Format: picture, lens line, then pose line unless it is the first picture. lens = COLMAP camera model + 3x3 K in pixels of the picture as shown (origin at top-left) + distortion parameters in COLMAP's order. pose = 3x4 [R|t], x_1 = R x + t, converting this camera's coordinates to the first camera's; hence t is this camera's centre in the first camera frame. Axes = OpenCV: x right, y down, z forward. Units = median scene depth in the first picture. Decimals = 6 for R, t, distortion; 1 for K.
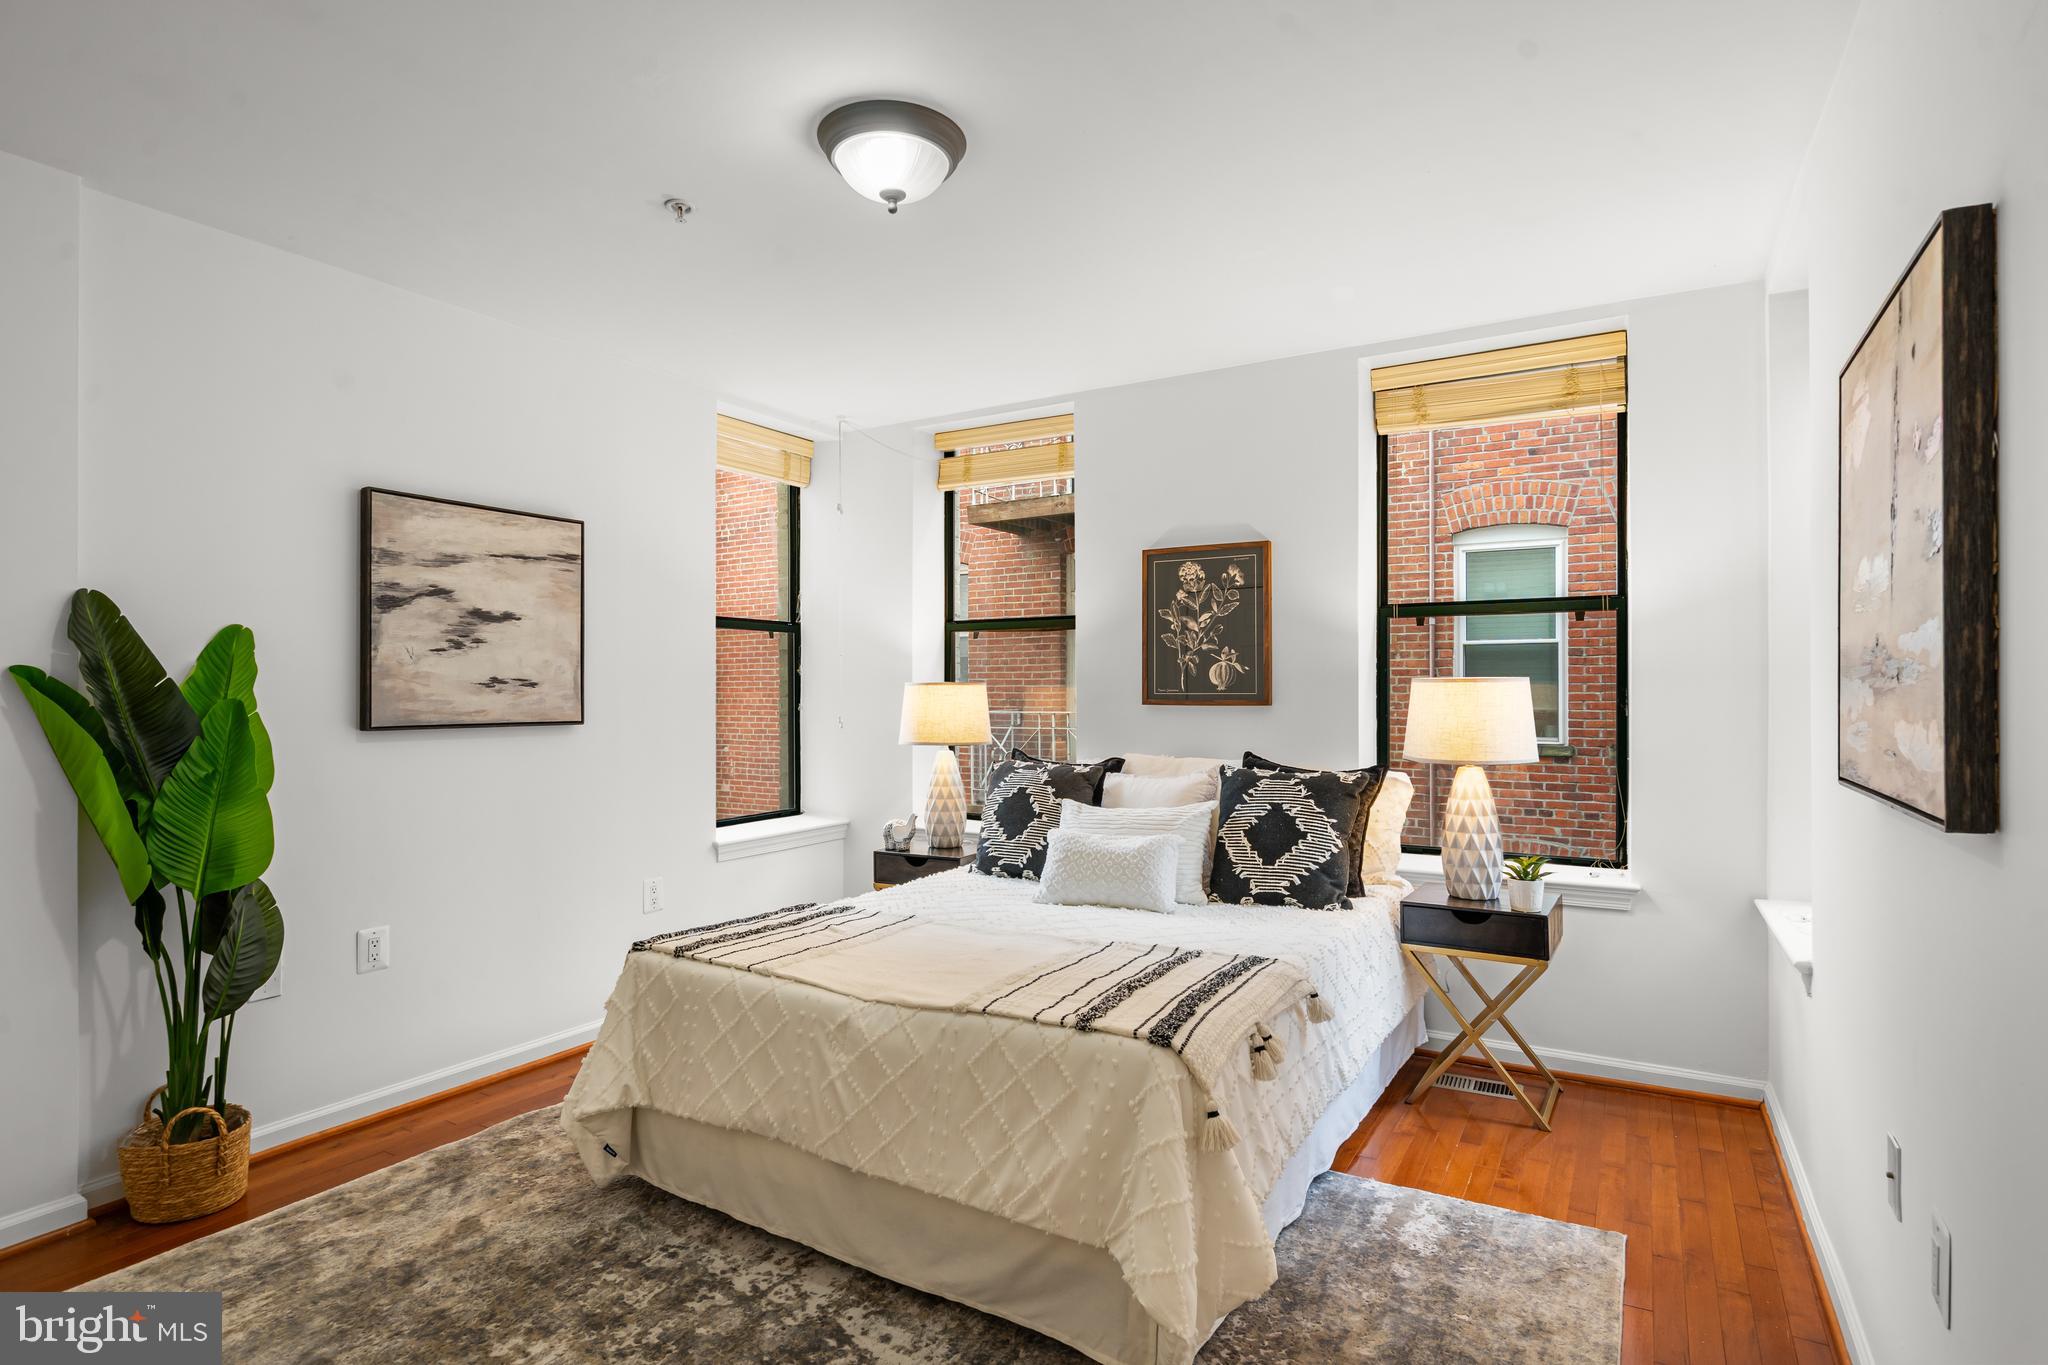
lens RADIAL K [[1004.8, 0, 1011.4], [0, 1004.8, 680.1], [0, 0, 1]] dist [-0.000394, 0.002241]
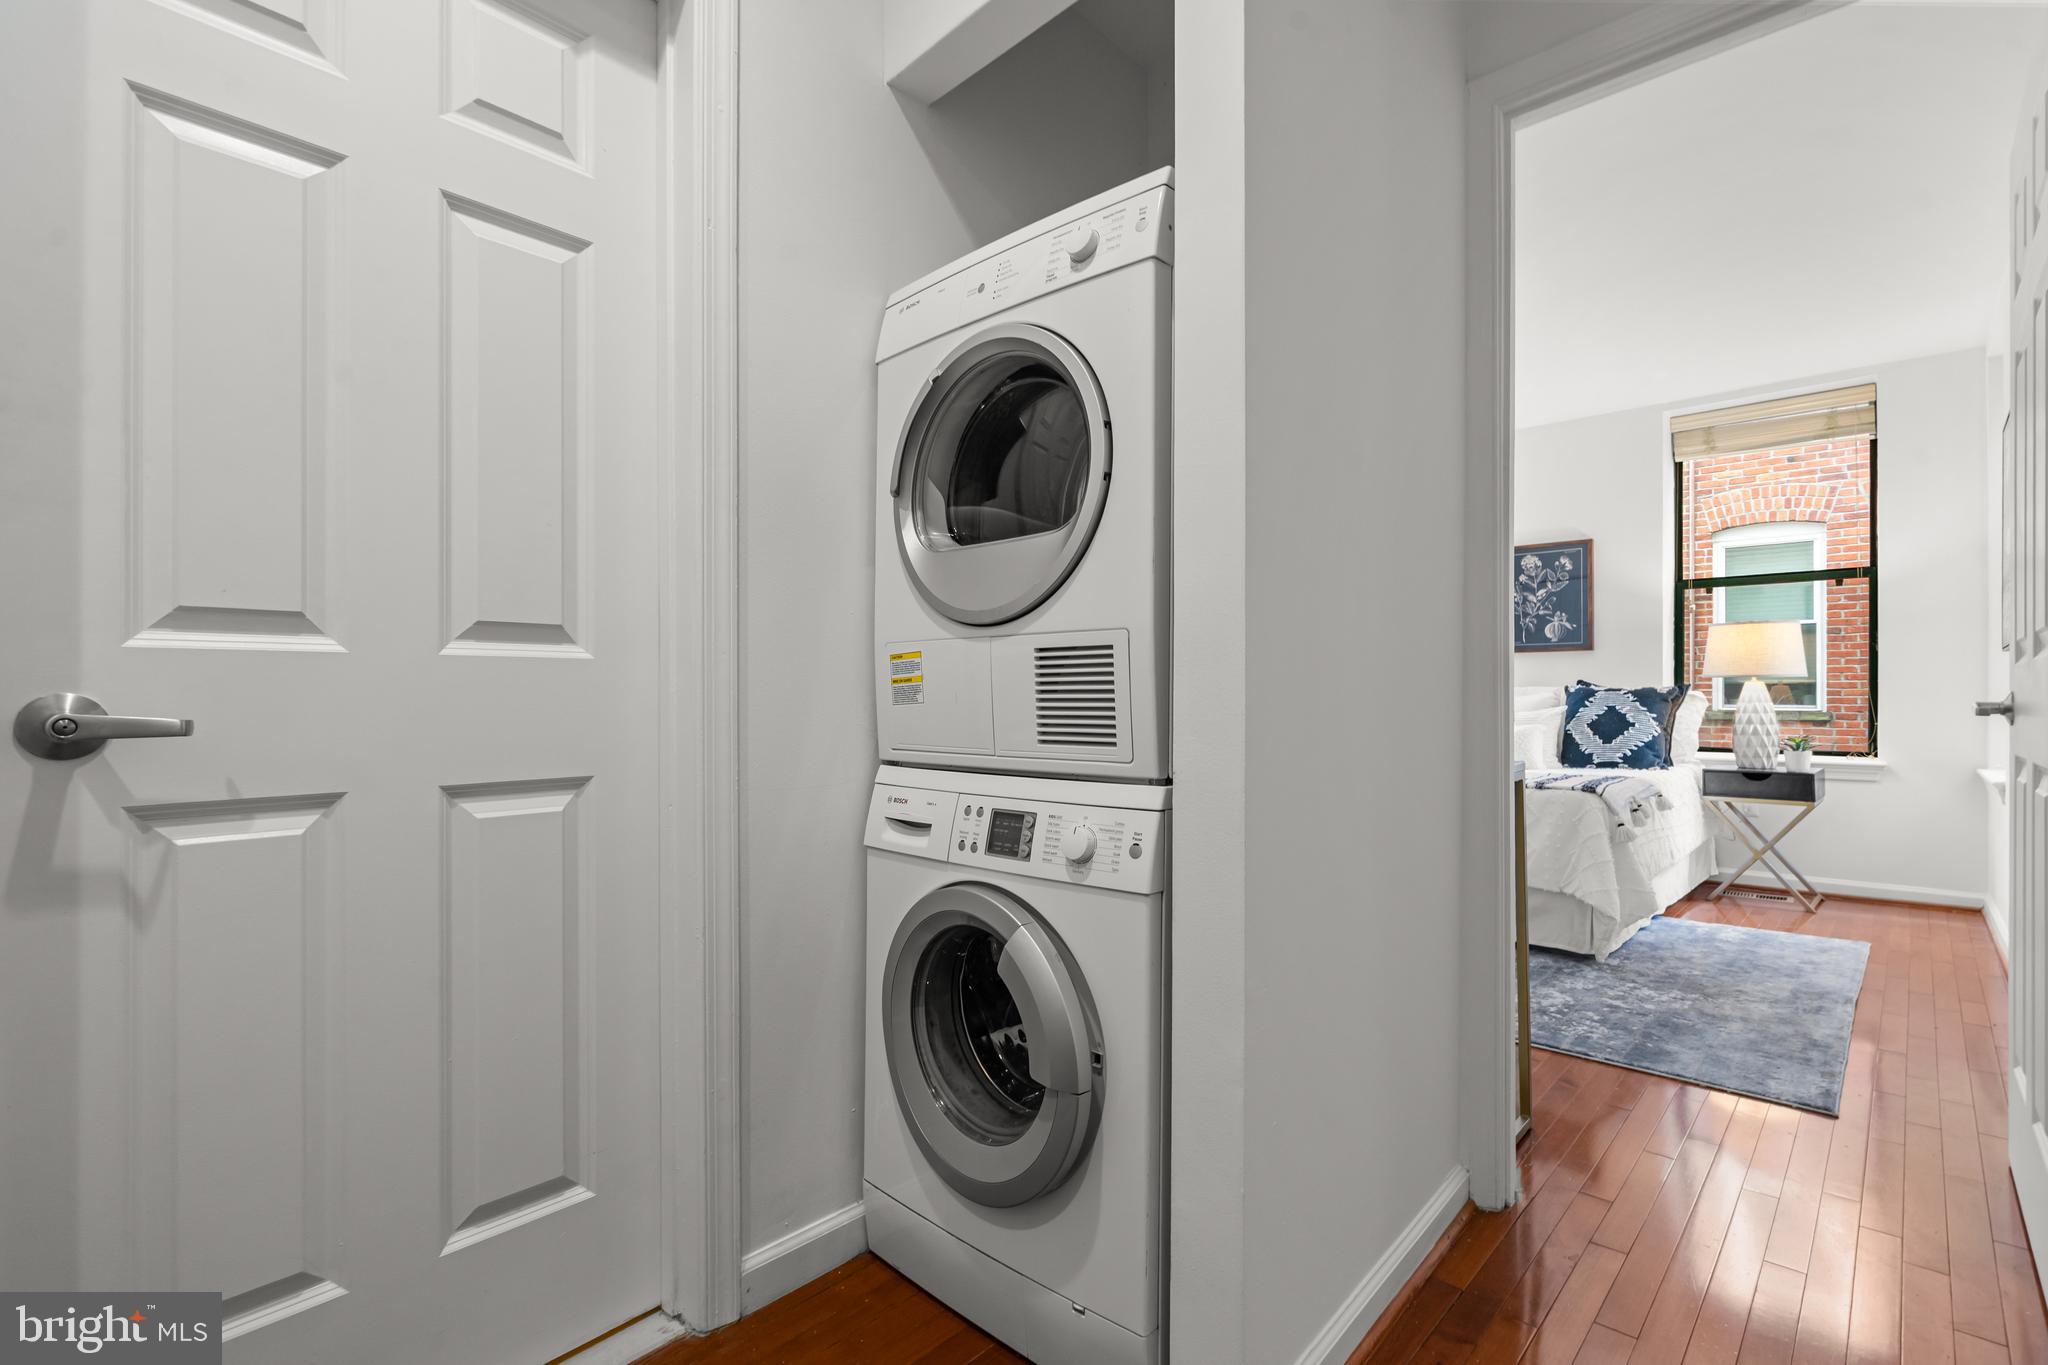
lens RADIAL K [[919.1, 0, 1005.6], [0, 919.1, 692.9], [0, 0, 1]] dist [-0.009242, 0.003495]
pose [[0.975208, -0.001228, -0.221286, -0.308766], [0.001892, 0.999994, 0.002785, 0.089116], [0.221281, -0.003135, 0.975205, -0.541531]]
